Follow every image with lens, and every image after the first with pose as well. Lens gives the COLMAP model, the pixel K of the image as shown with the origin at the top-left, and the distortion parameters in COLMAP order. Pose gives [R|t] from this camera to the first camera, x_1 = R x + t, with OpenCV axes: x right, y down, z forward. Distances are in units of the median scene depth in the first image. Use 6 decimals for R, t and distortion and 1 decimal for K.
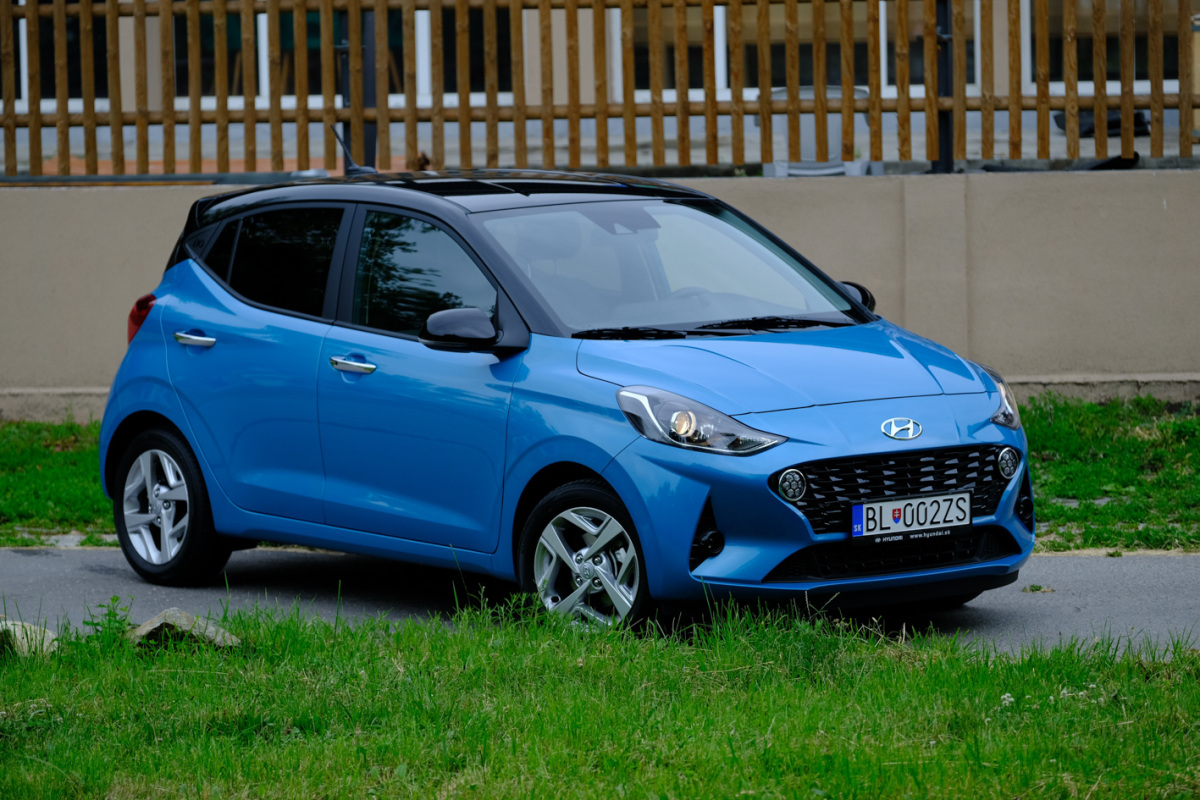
lens RADIAL K [[5292.7, 0, 598.9], [0, 5292.7, 399.5], [0, 0, 1]] dist [-0.070489, 0.000000]
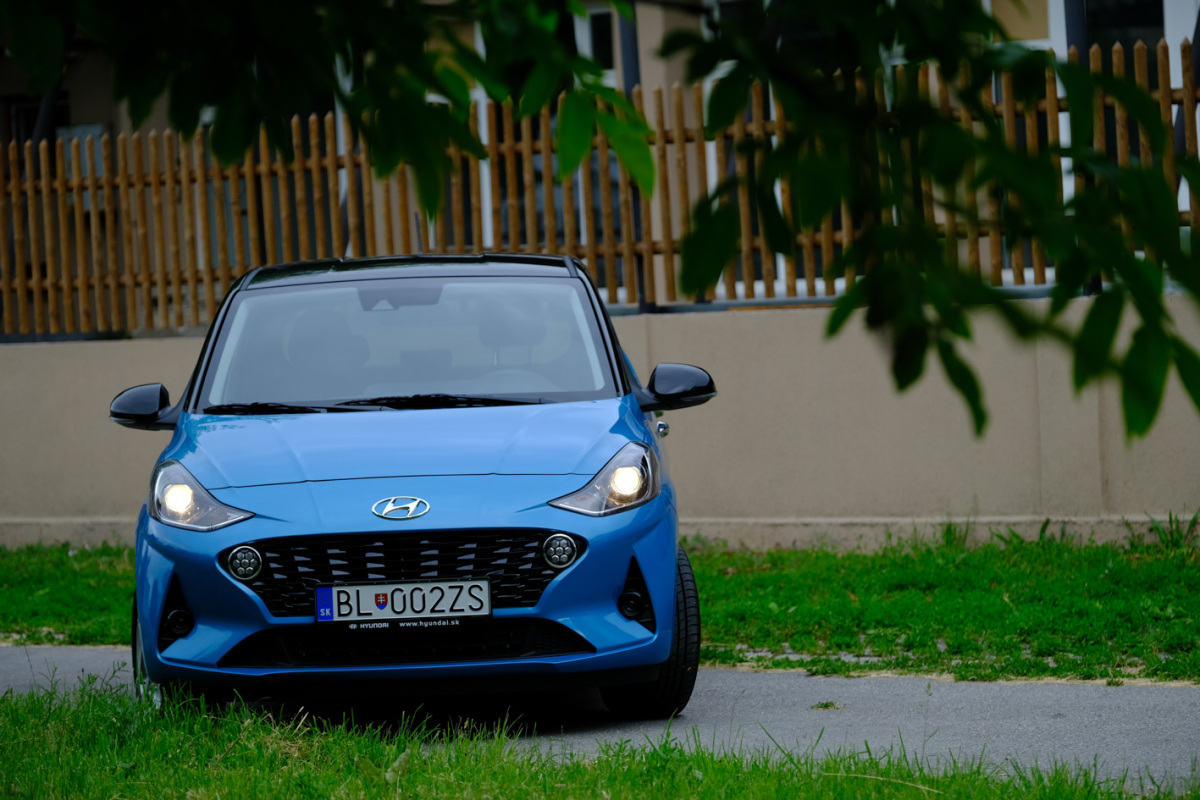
lens RADIAL K [[5668.7, 0, 604.7], [0, 5668.7, 398.1], [0, 0, 1]] dist [0.237402, 0.000000]
pose [[0.782673, -0.001599, -0.622431, 0.701355], [-0.028216, 0.998877, -0.038047, 0.023012], [0.621793, 0.047341, 0.781749, 0.245035]]
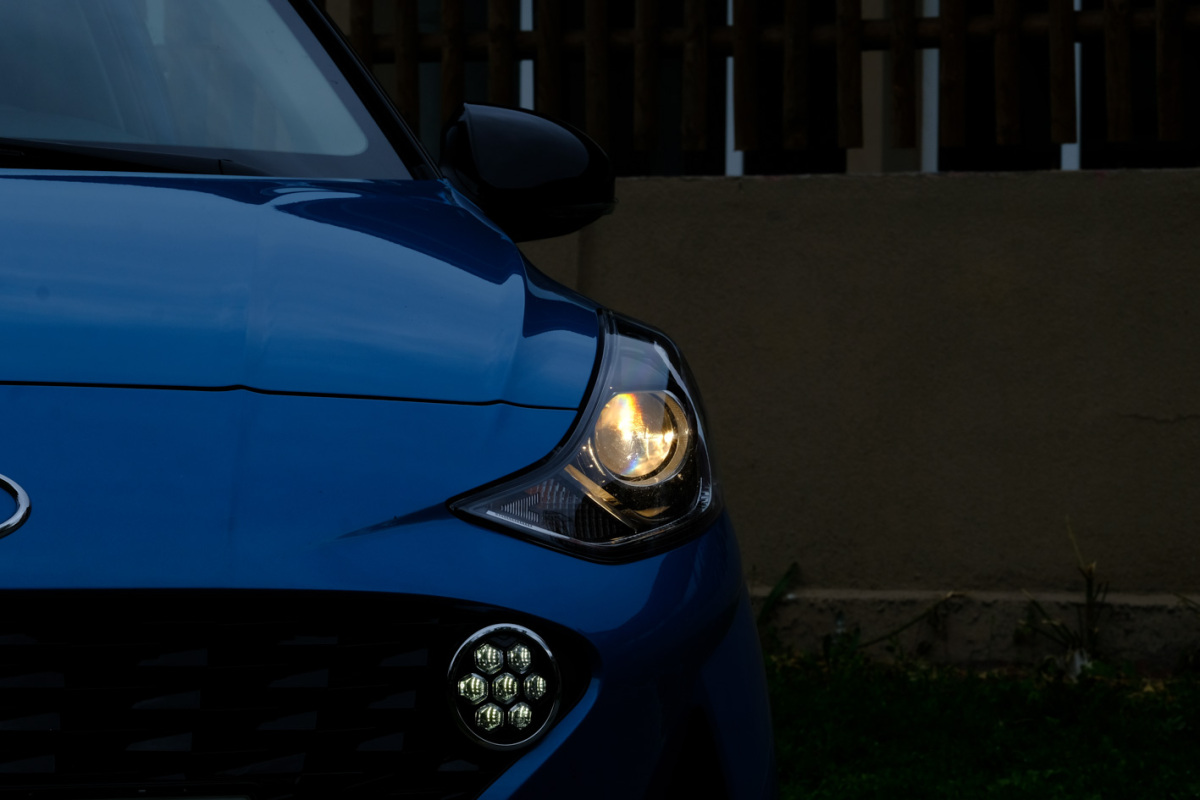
lens RADIAL K [[4786.9, 0, 600.0], [0, 4786.9, 400.1], [0, 0, 1]] dist [0.068545, 0.000000]
pose [[0.939262, 0.029490, -0.341932, 0.158236], [-0.055658, 0.996201, -0.066969, 0.013573], [0.338658, 0.081933, 0.937336, 0.808258]]
